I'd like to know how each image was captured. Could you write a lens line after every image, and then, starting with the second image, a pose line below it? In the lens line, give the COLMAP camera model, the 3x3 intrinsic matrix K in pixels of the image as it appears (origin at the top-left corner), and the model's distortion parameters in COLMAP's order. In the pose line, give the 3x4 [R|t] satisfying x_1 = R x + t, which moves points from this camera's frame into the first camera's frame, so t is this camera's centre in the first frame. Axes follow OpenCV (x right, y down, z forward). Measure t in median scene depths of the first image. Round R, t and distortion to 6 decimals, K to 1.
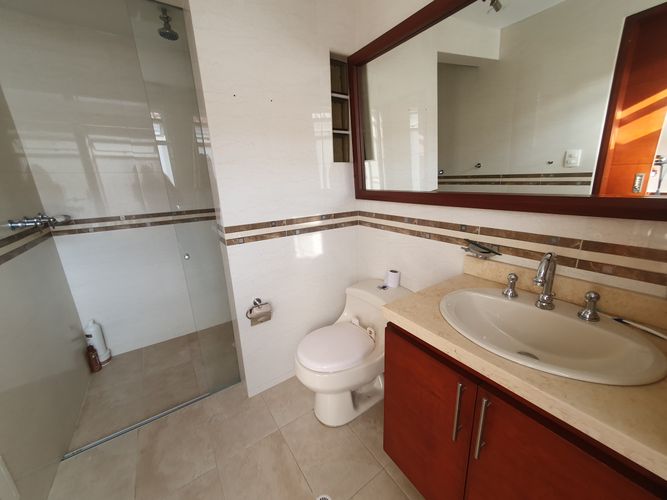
lens RADIAL K [[263.3, 0, 334.3], [0, 263.3, 249.2], [0, 0, 1]] dist [0.010528, 0.000433]
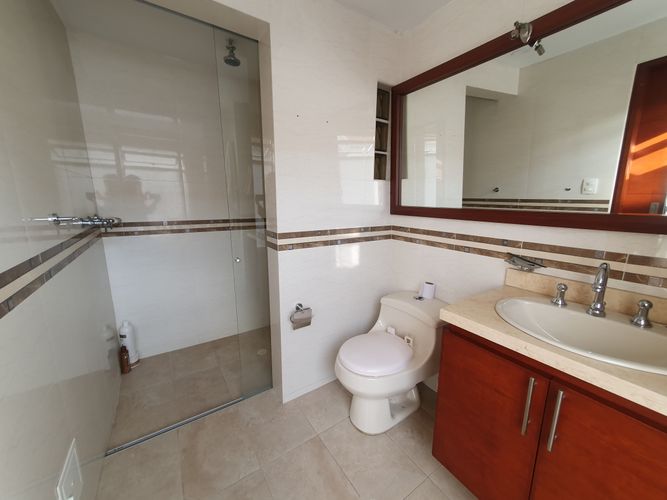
lens RADIAL K [[263.3, 0, 334.8], [0, 263.3, 249.0], [0, 0, 1]] dist [0.010528, 0.000433]
pose [[0.999100, 0.042324, 0.002844, -0.162577], [-0.041991, 0.996294, -0.075061, 0.043835], [-0.006010, 0.074874, 0.997175, -0.053838]]
